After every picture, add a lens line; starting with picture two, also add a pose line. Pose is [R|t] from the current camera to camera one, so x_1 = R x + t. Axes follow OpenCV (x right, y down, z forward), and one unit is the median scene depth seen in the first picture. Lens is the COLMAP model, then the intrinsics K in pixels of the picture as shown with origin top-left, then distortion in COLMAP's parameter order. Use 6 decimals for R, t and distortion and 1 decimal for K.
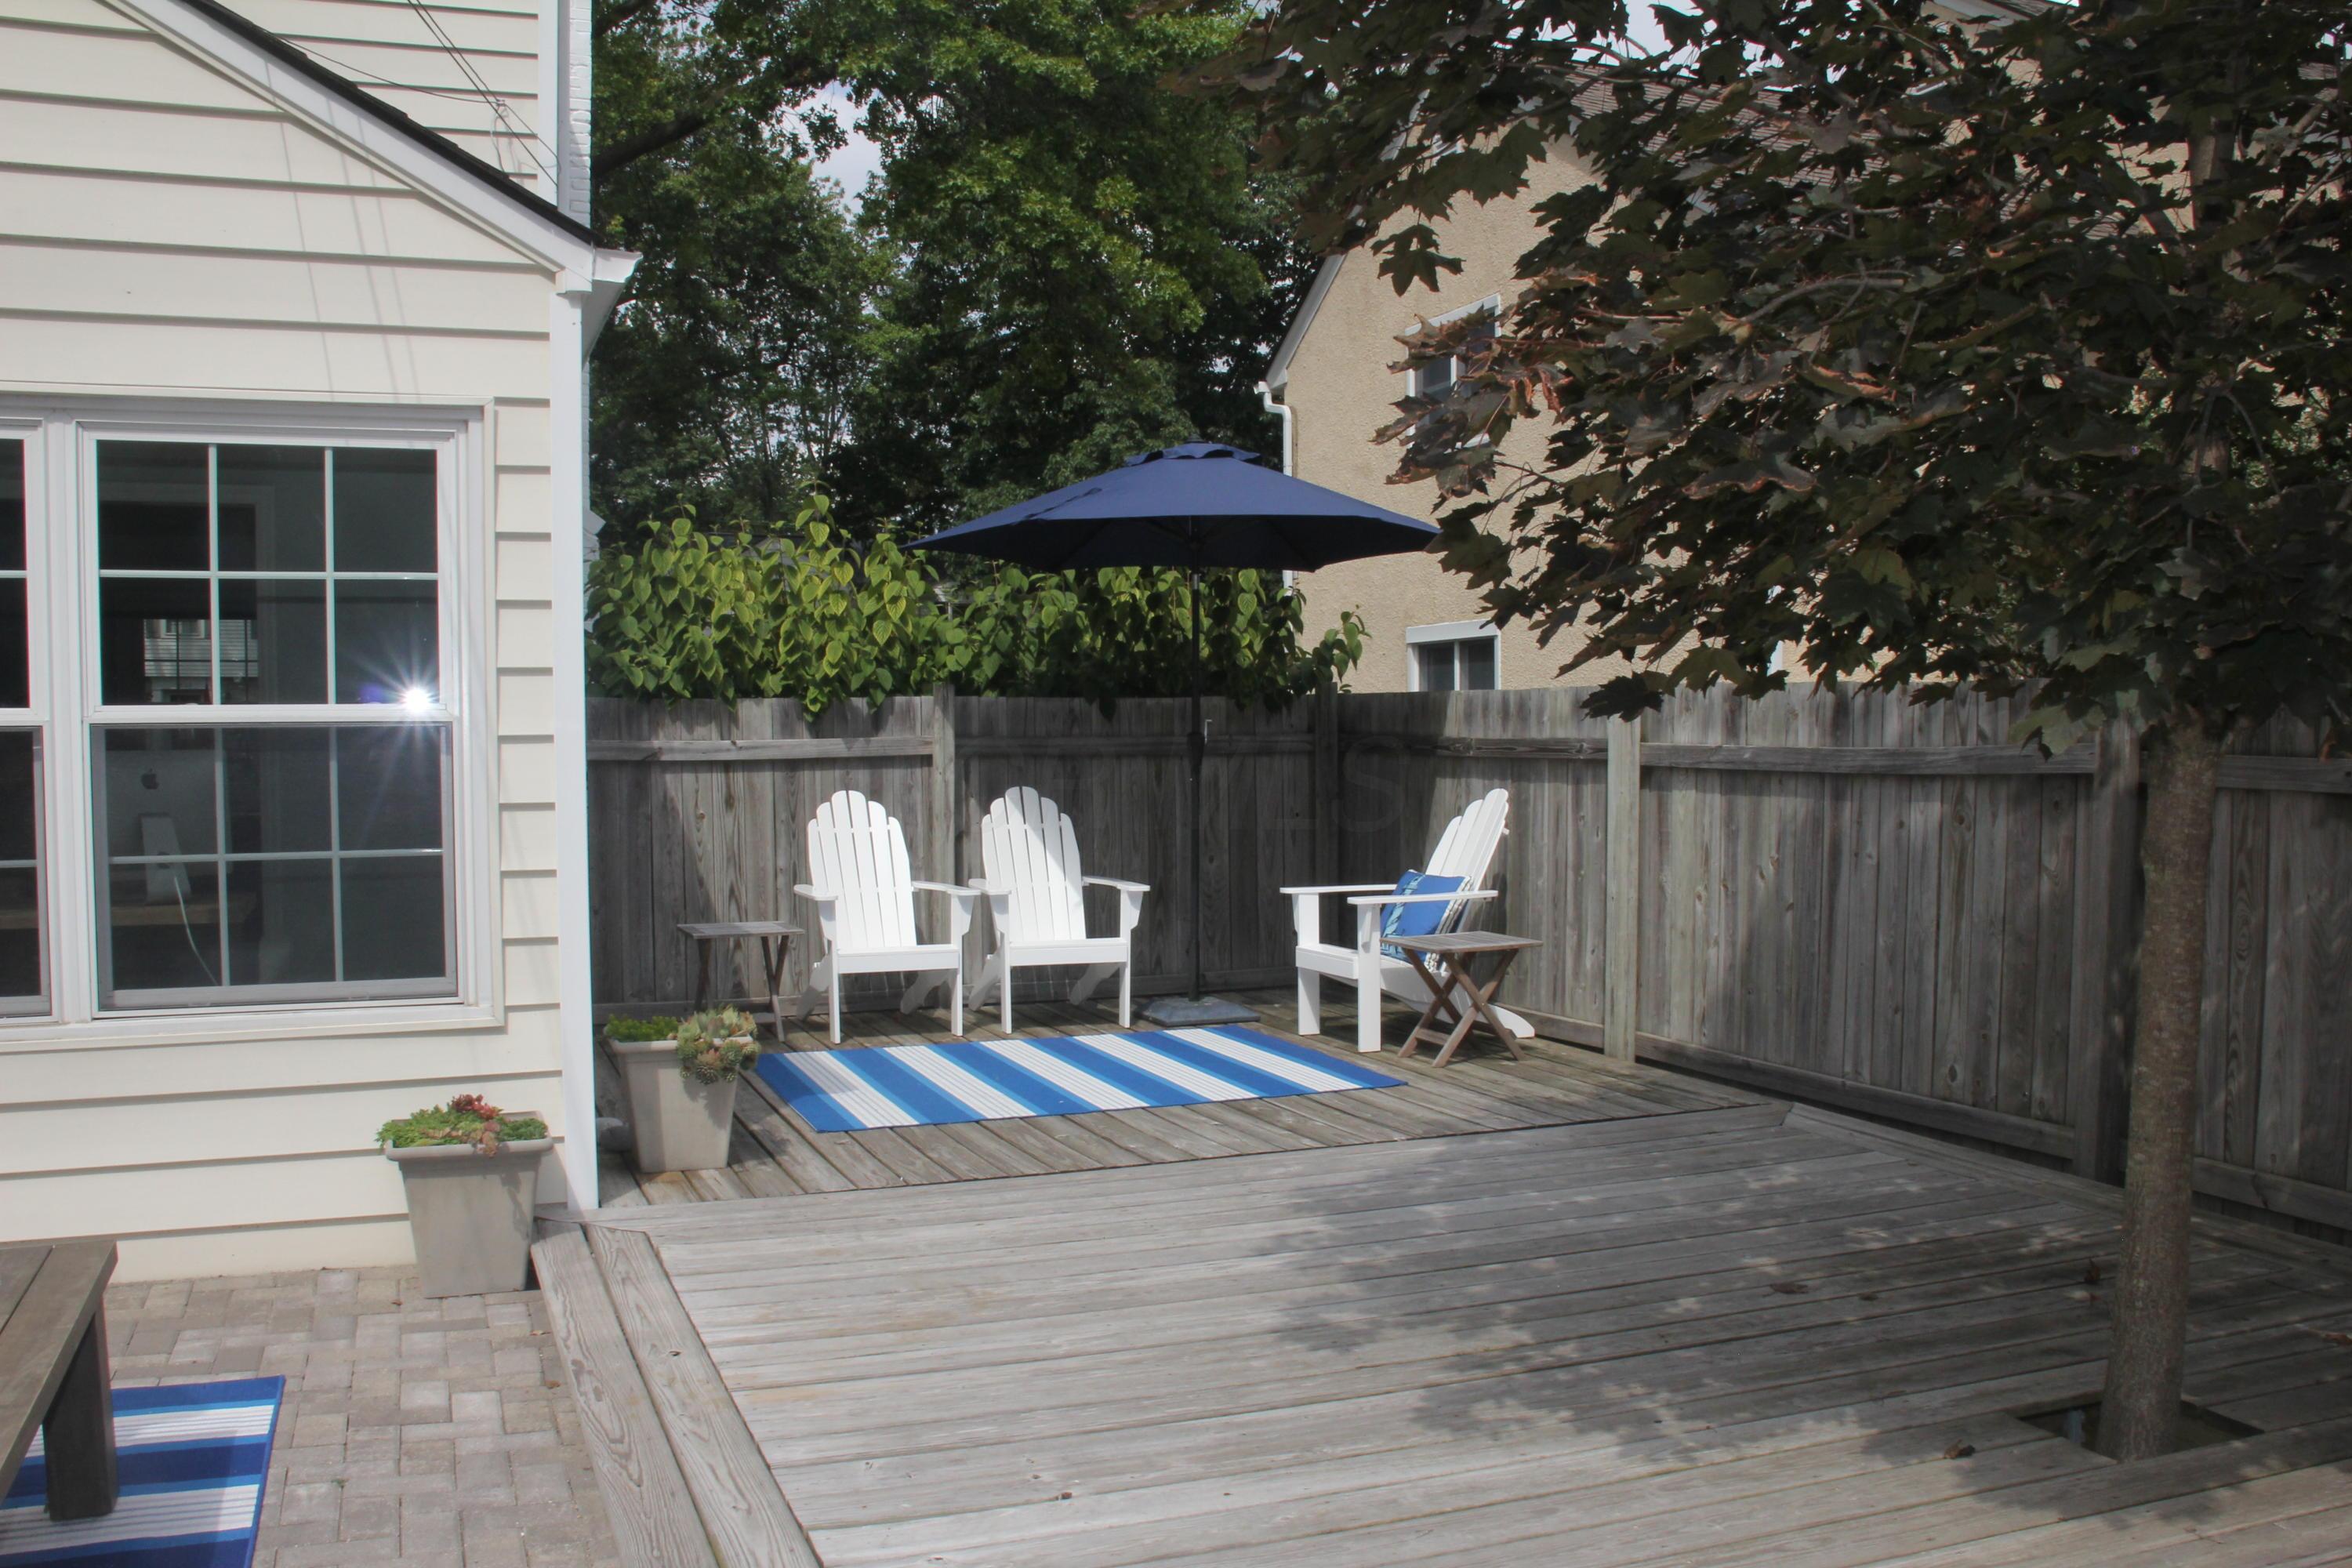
lens RADIAL K [[2077.5, 0, 1179.7], [0, 2077.5, 813.9], [0, 0, 1]] dist [-0.171151, 0.167554]
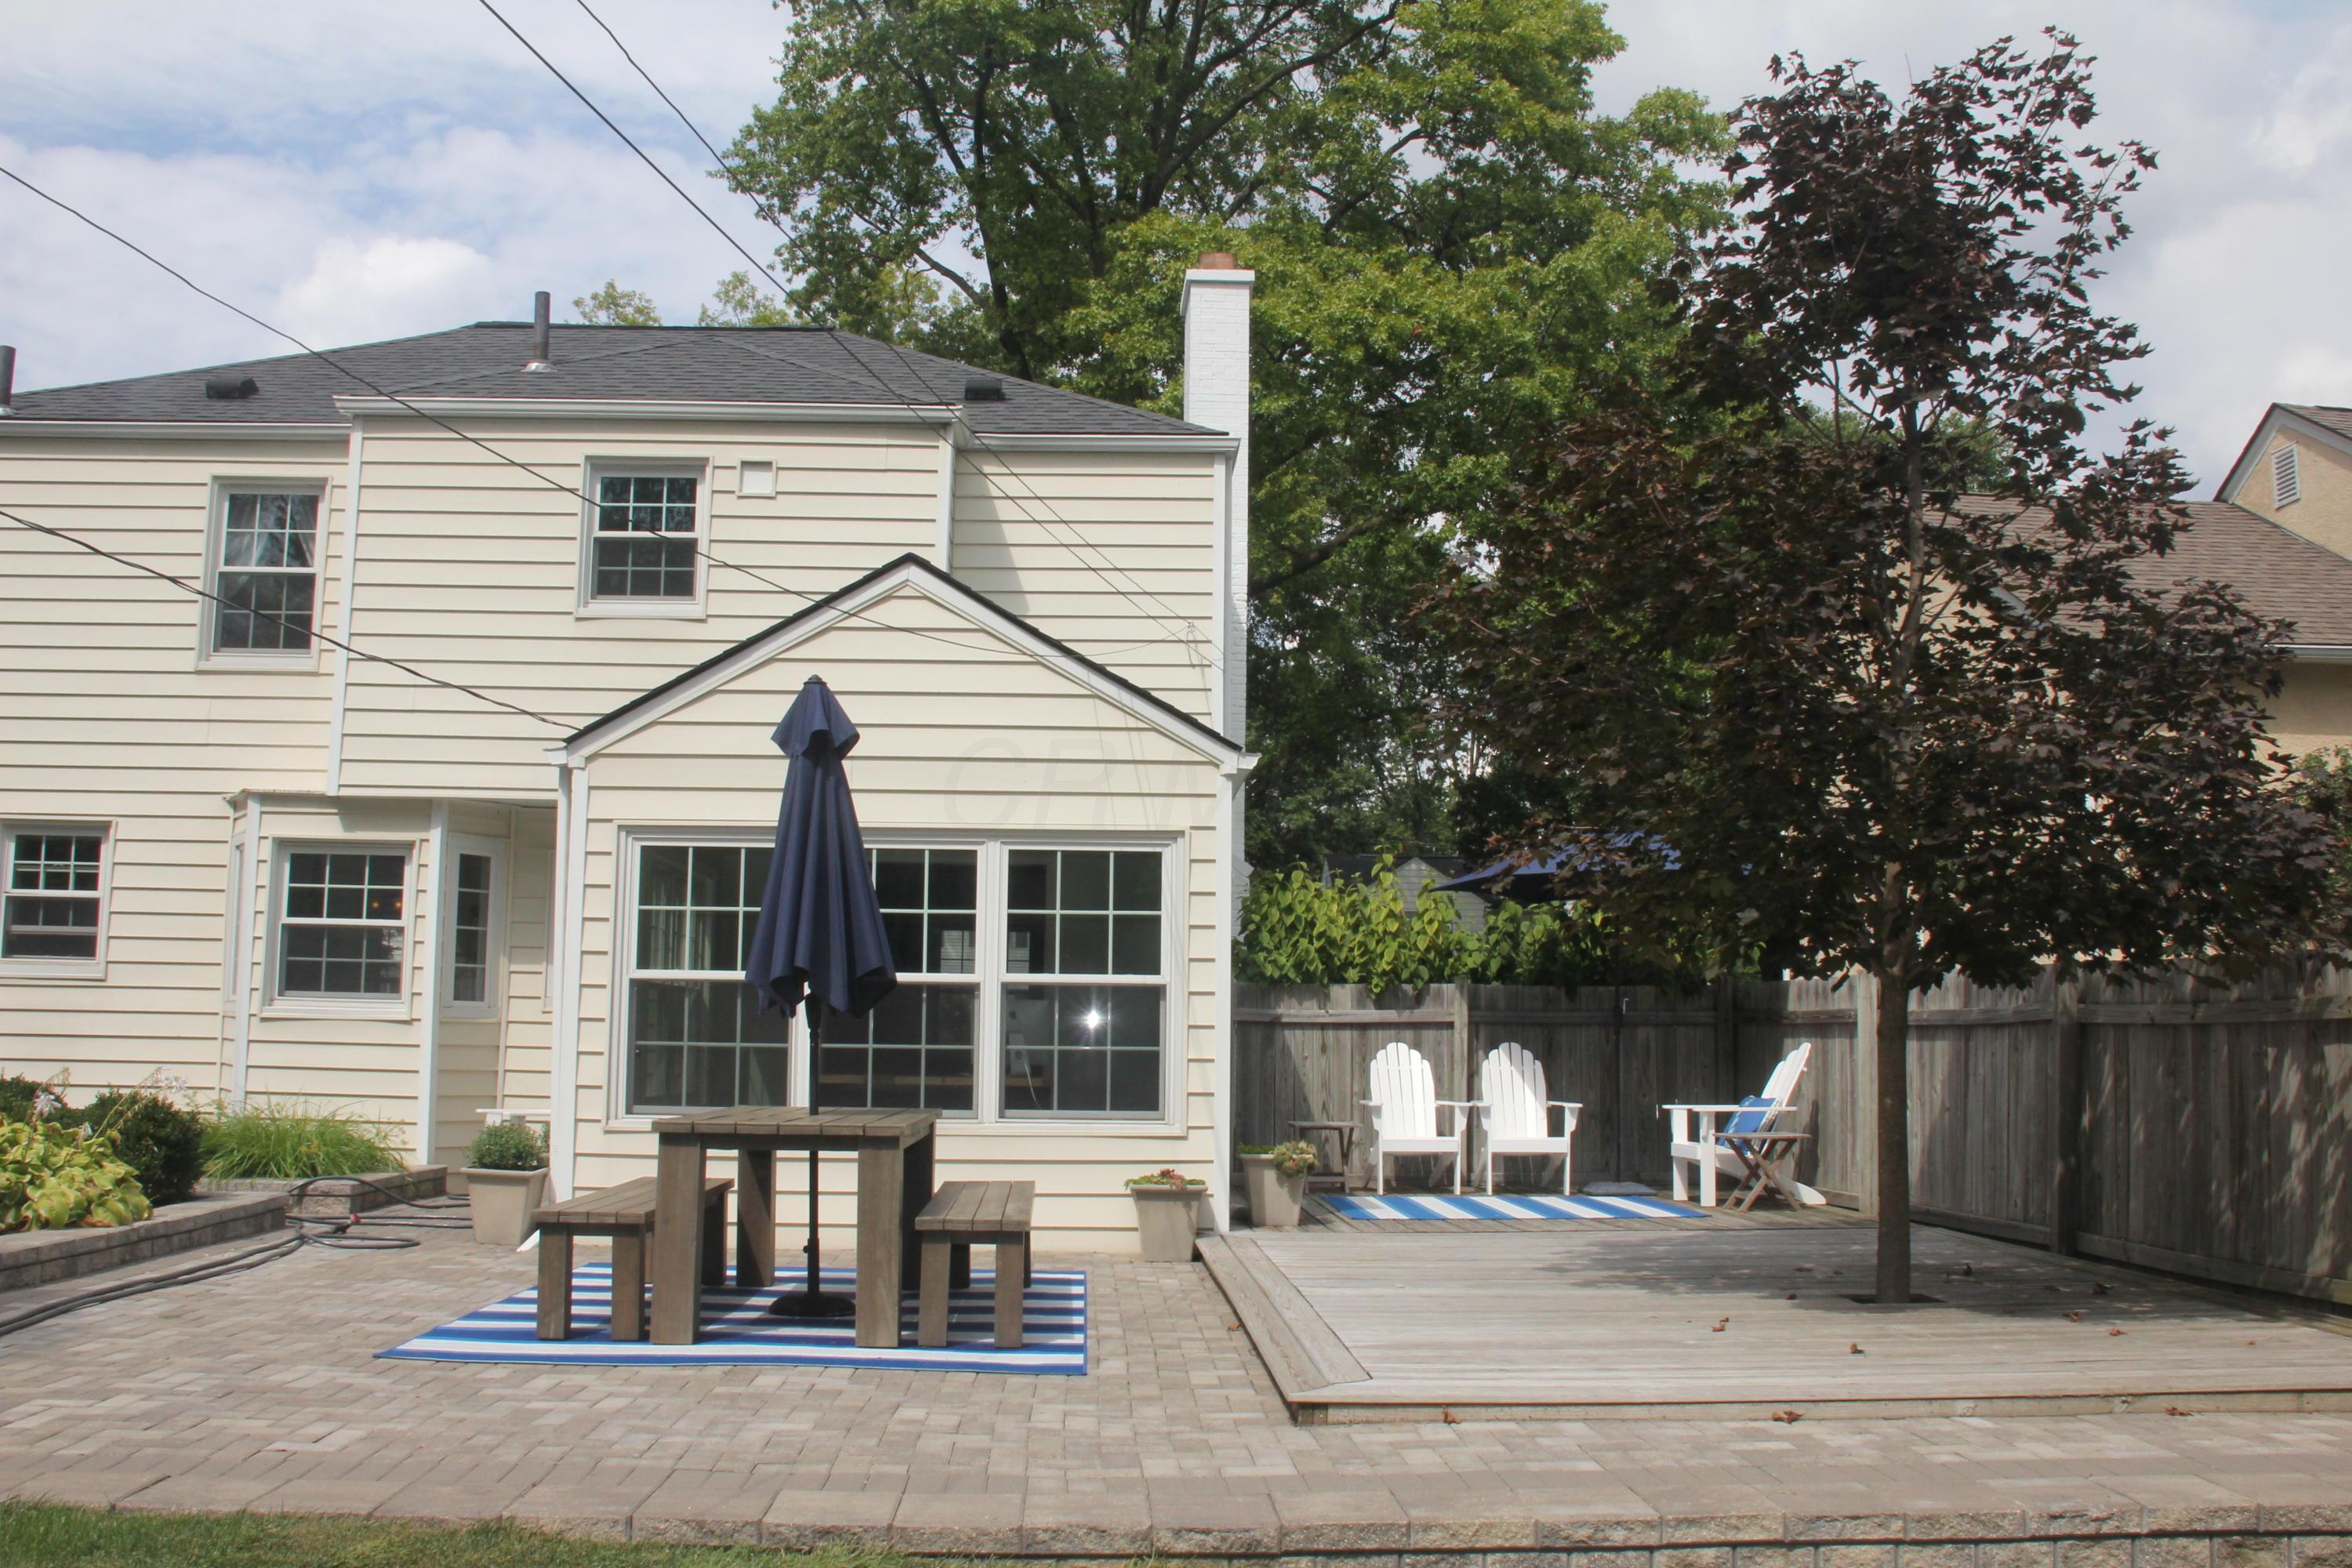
lens RADIAL K [[2077.5, 0, 1179.7], [0, 2077.5, 813.9], [0, 0, 1]] dist [-0.171151, 0.167554]
pose [[0.950165, -0.018469, -0.311199, 0.187715], [-0.028562, 0.988888, -0.145894, 0.054511], [0.310436, 0.147511, 0.939079, -0.597613]]
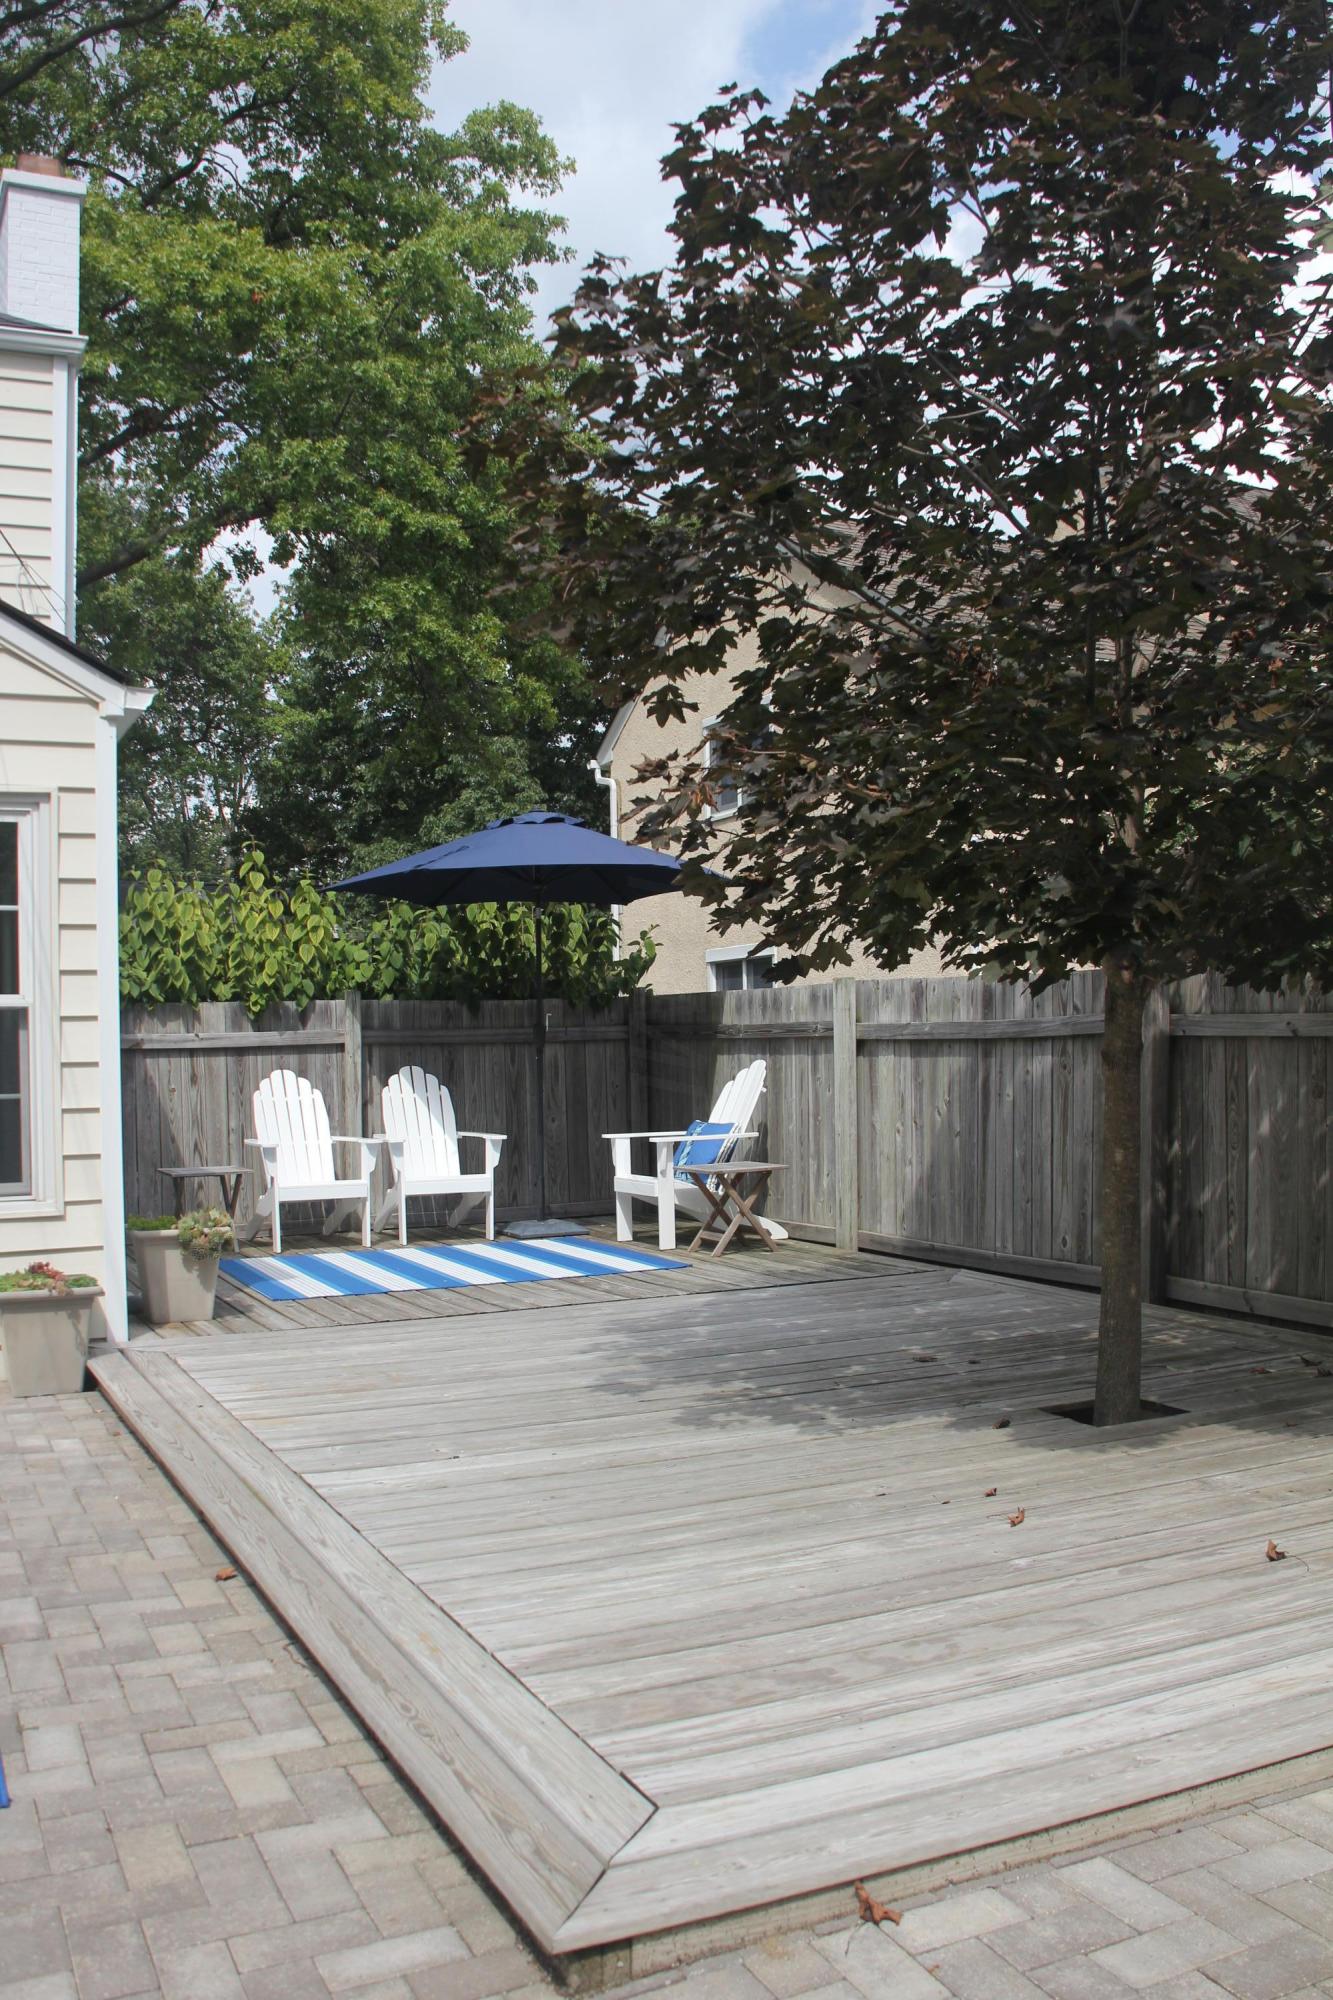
lens RADIAL K [[1766.6, 0, 690.6], [0, 1766.6, 1030.4], [0, 0, 1]] dist [-0.171151, 0.167554]
pose [[0.996087, -0.012479, 0.087488, 0.005486], [0.016787, 0.998673, -0.048682, 0.024754], [-0.086765, 0.049960, 0.994975, -0.171038]]
